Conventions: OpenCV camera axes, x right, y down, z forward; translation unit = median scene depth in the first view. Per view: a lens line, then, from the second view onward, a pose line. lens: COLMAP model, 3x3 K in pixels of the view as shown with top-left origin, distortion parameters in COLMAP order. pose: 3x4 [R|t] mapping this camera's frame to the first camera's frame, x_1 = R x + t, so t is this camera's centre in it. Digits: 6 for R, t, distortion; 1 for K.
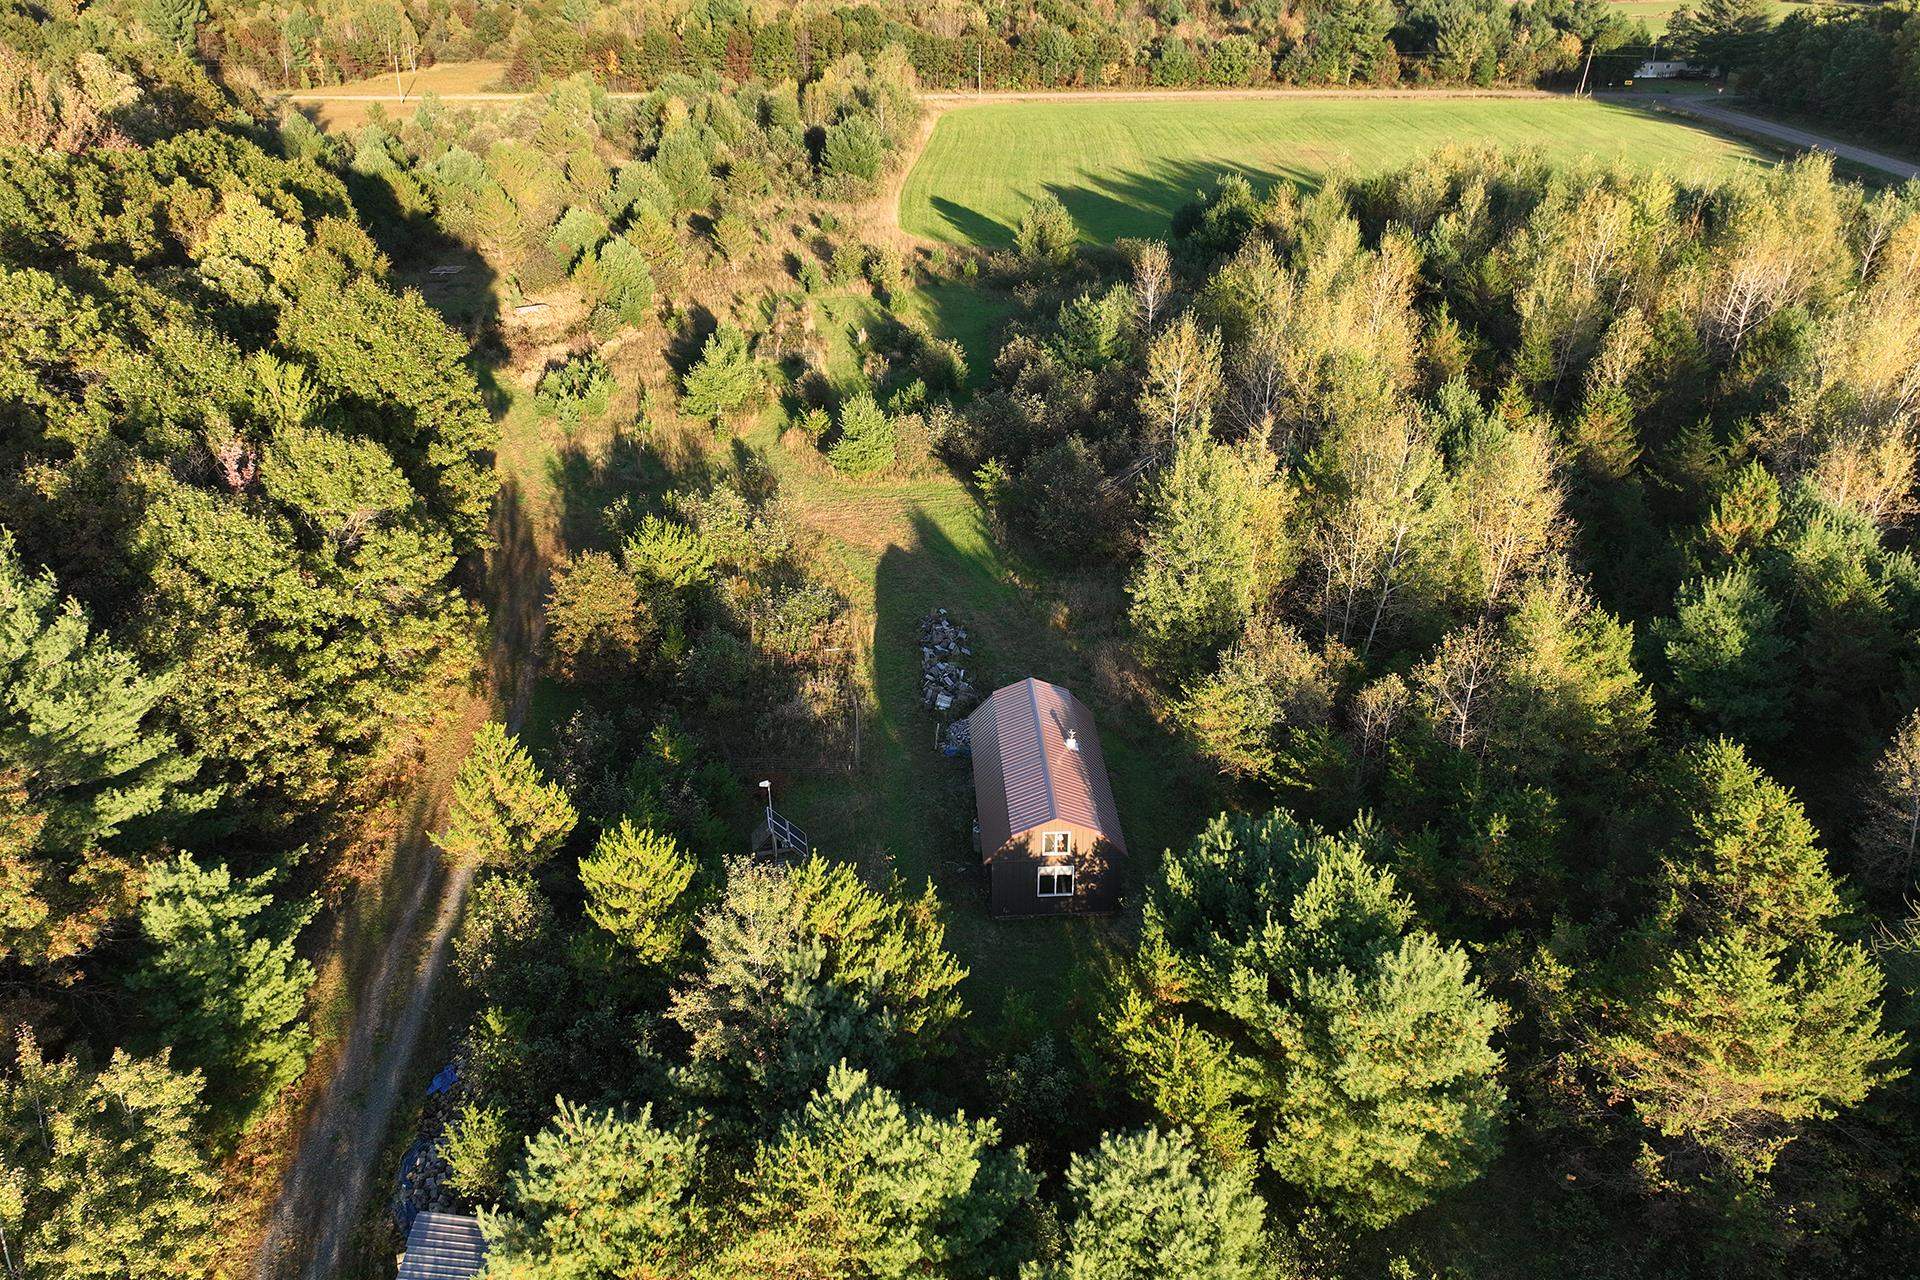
lens RADIAL K [[1439.8, 0, 960.0], [0, 1439.8, 640.0], [0, 0, 1]] dist [0.005438, 0.005741]
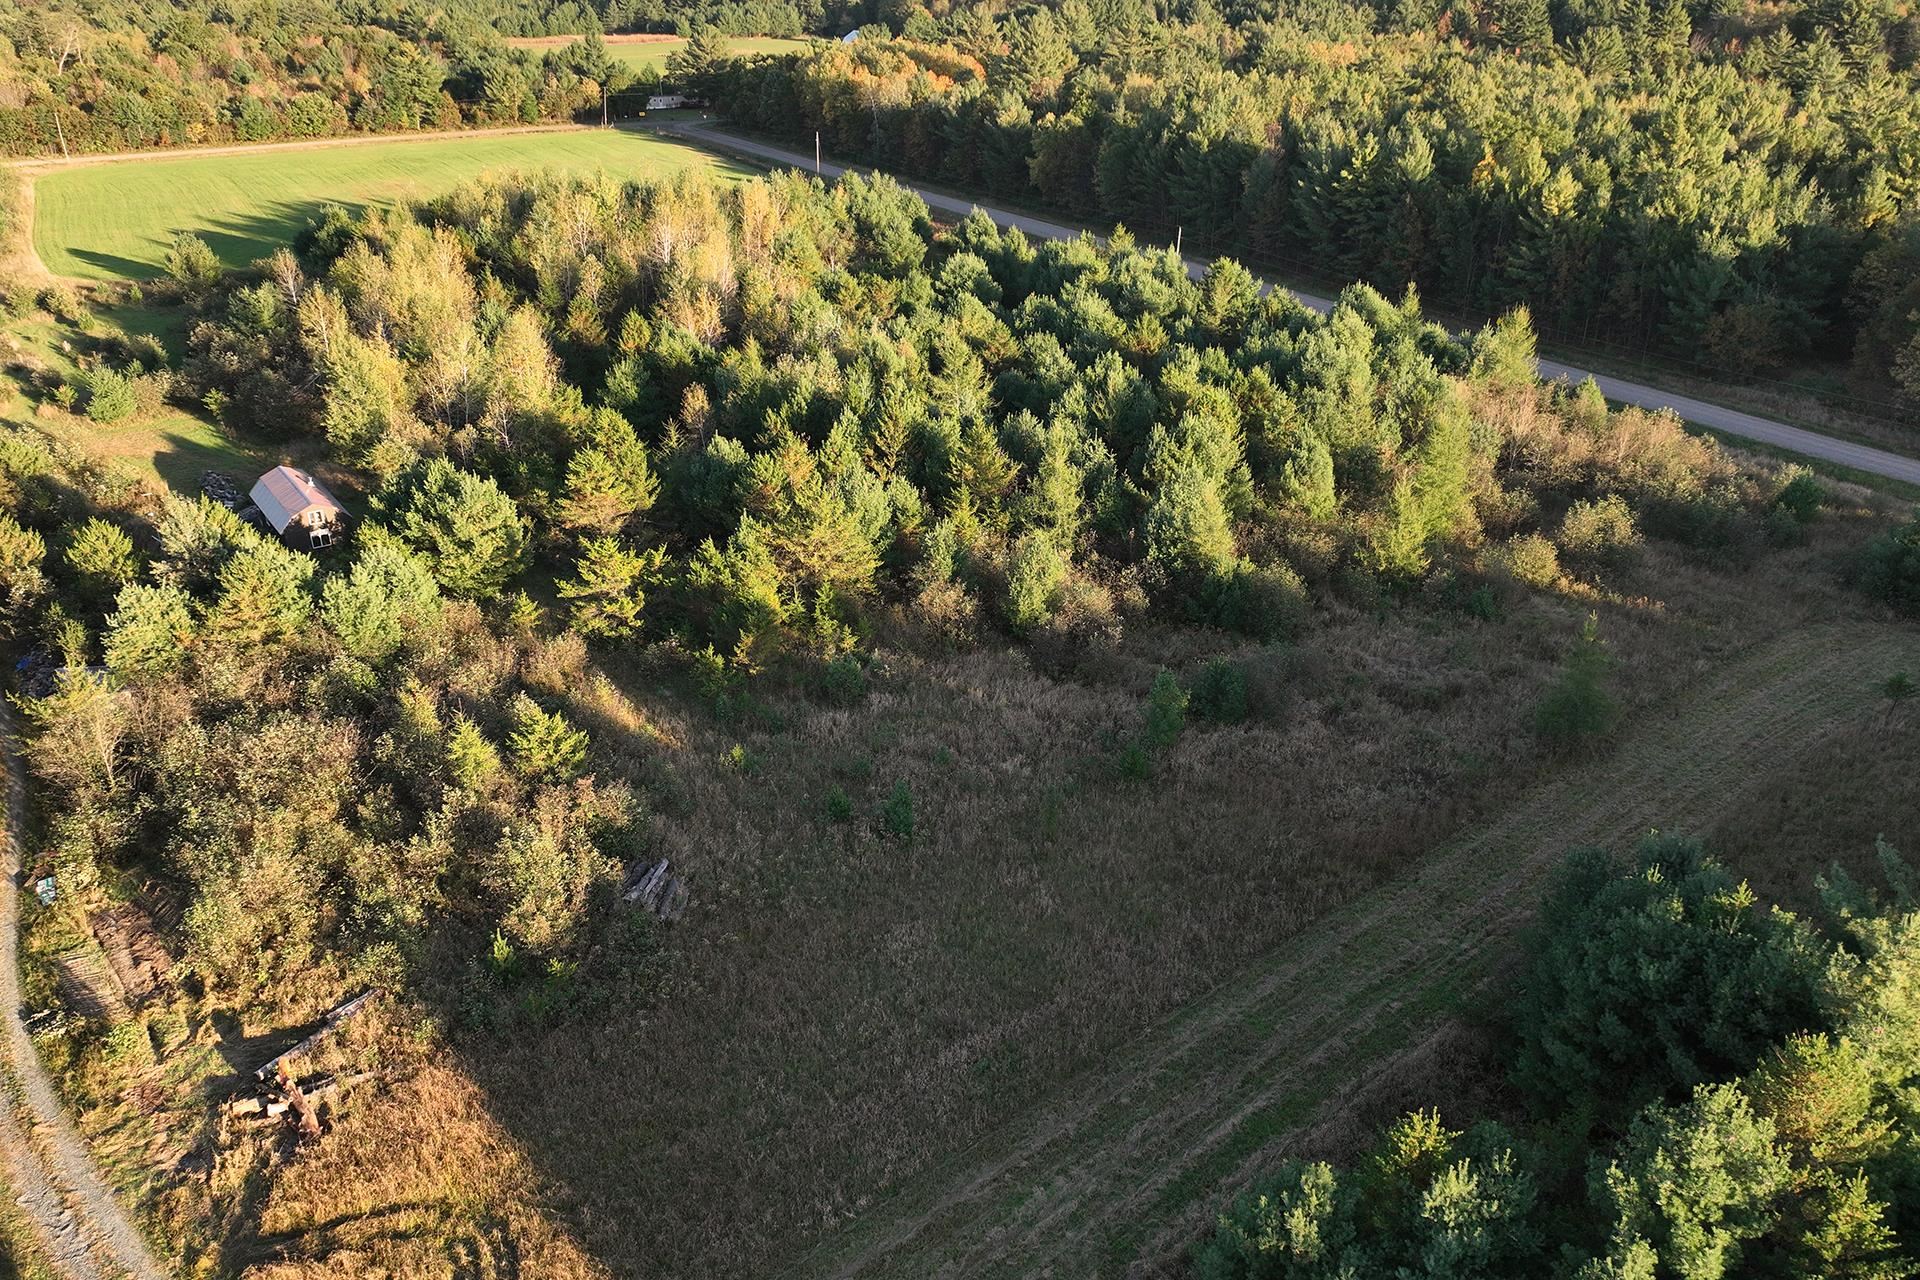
lens RADIAL K [[1448.3, 0, 960.0], [0, 1448.3, 640.0], [0, 0, 1]] dist [-0.012047, 0.034949]
pose [[0.840525, -0.237469, 0.486956, -0.095753], [0.247698, 0.967818, 0.044420, 0.205878], [-0.481834, 0.083282, 0.872296, -0.568662]]
